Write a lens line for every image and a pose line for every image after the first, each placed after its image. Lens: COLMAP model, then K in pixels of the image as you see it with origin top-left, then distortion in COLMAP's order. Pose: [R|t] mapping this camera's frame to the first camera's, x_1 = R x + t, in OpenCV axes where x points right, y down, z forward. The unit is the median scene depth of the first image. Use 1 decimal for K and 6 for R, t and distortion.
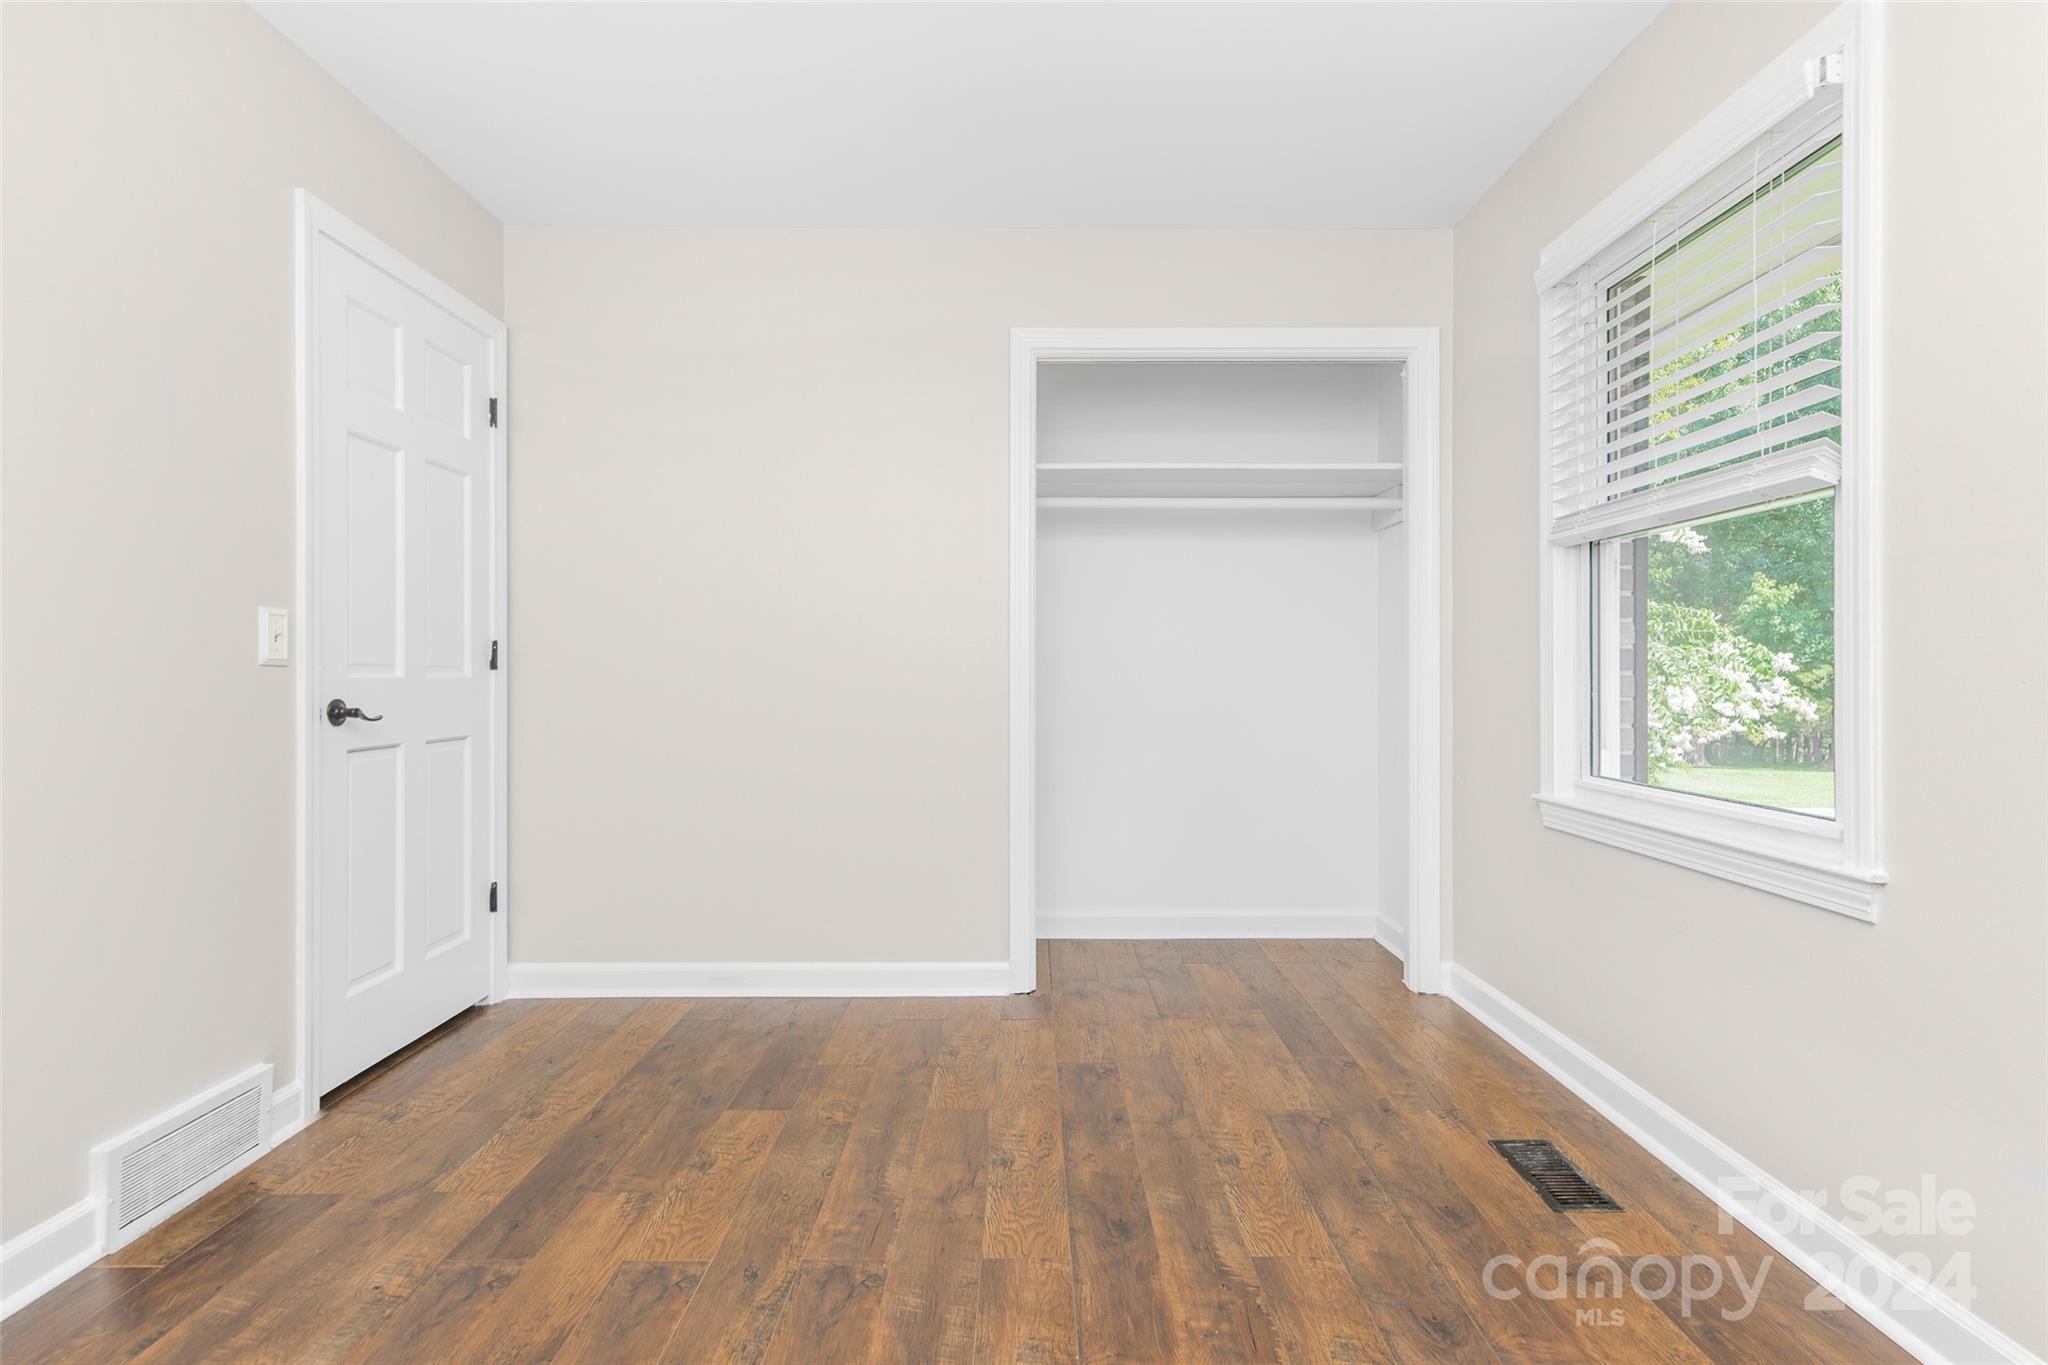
lens RADIAL K [[1003.8, 0, 1022.3], [0, 1003.8, 679.0], [0, 0, 1]] dist [0.010291, 0.000189]
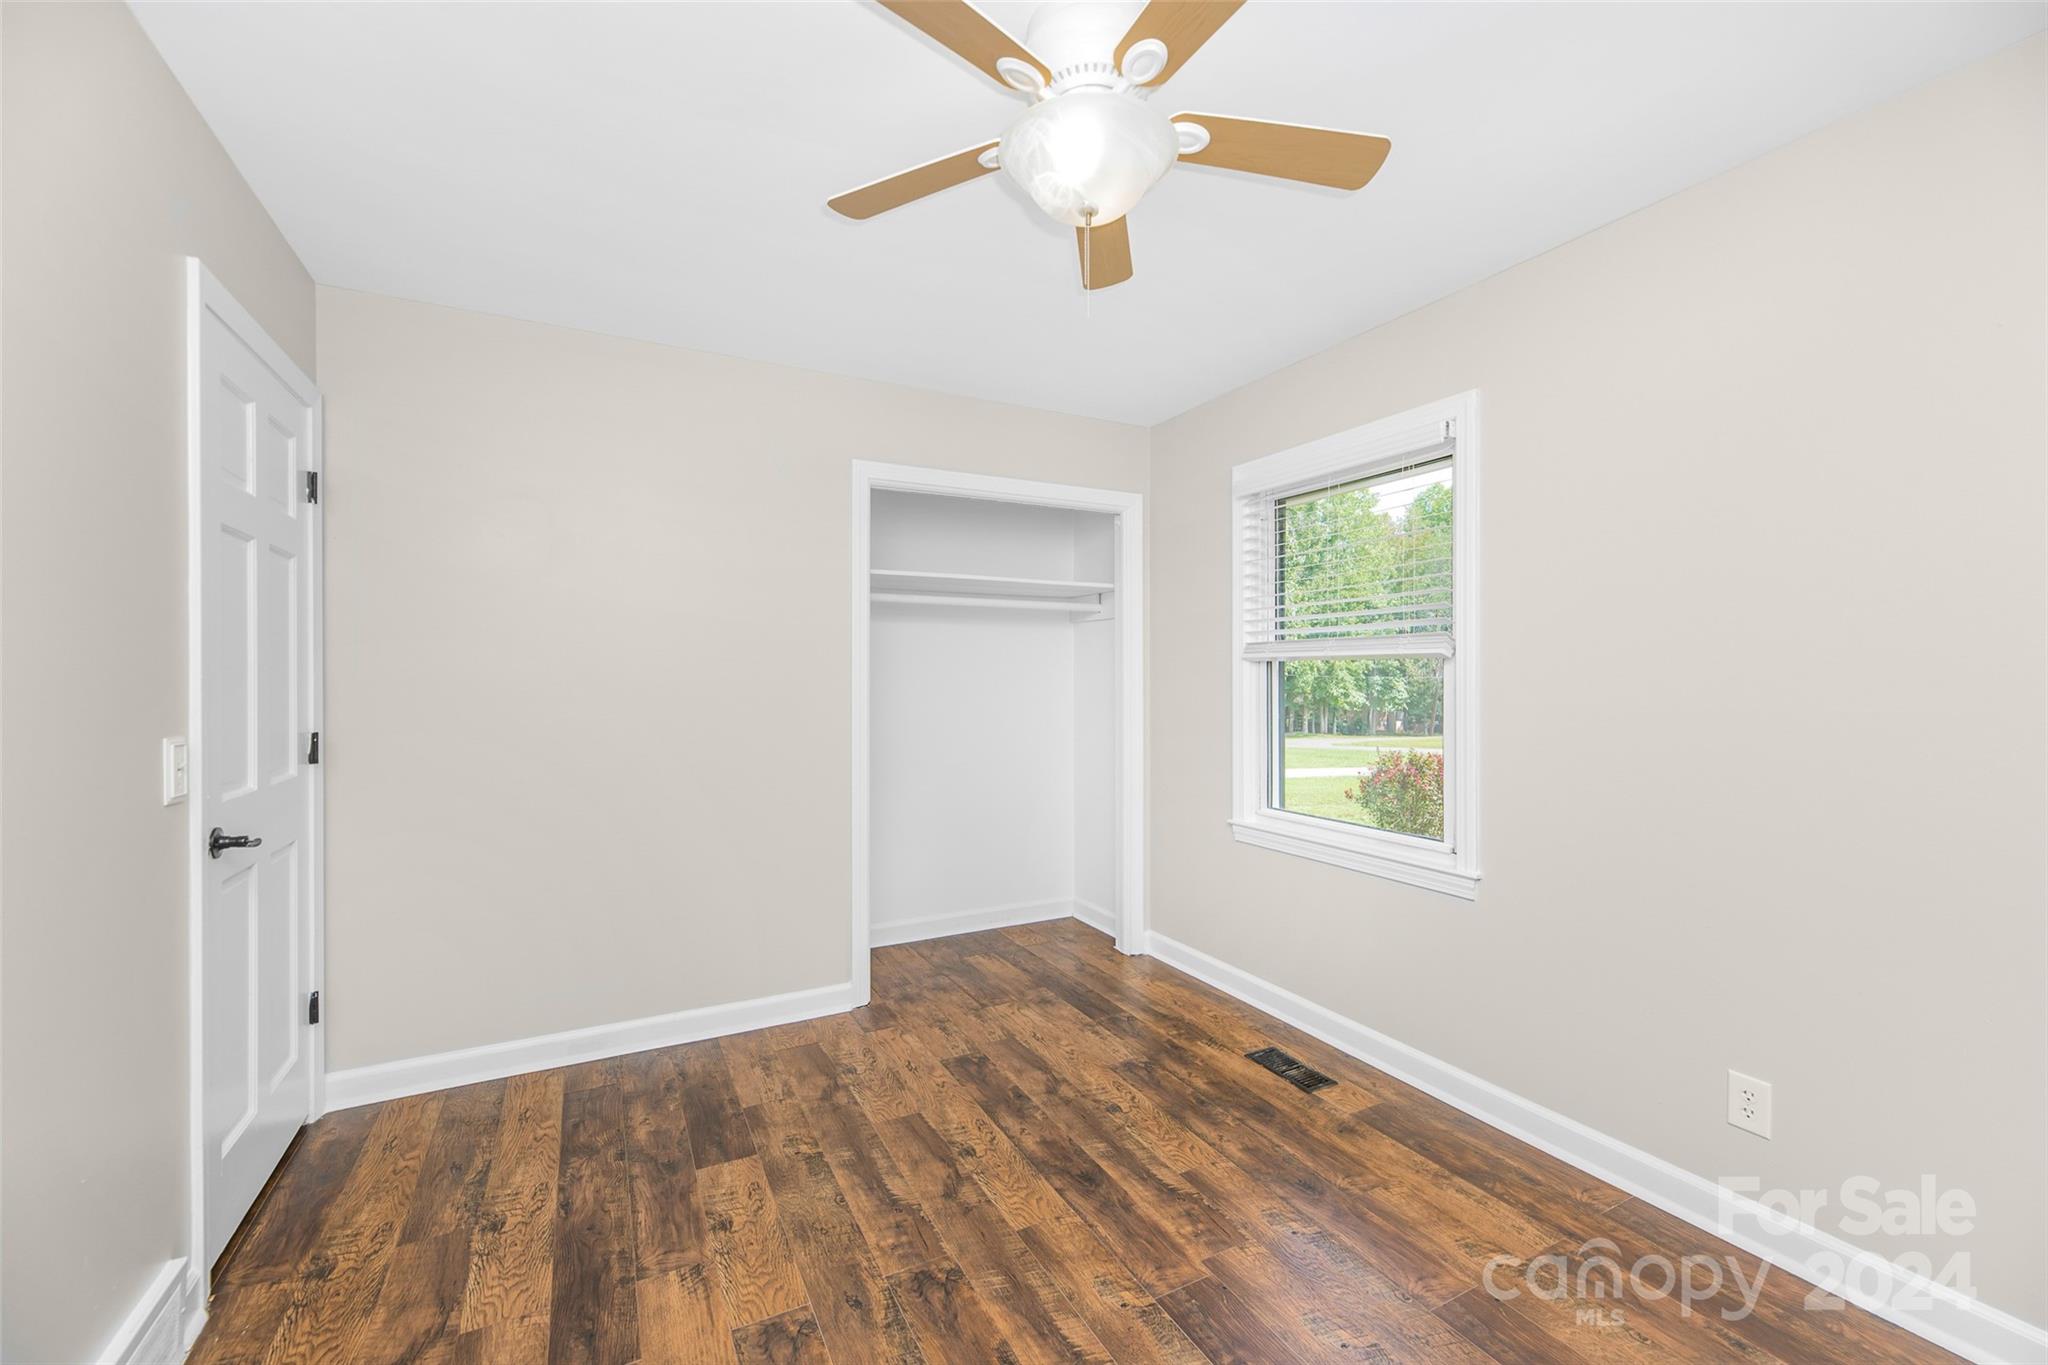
lens RADIAL K [[840.1, 0, 1008.4], [0, 840.1, 683.3], [0, 0, 1]] dist [0.006010, -0.000975]
pose [[0.888691, -0.007028, 0.458452, -0.423565], [0.004710, 0.999970, 0.006201, -0.116091], [-0.458482, -0.003352, 0.888698, 0.018915]]
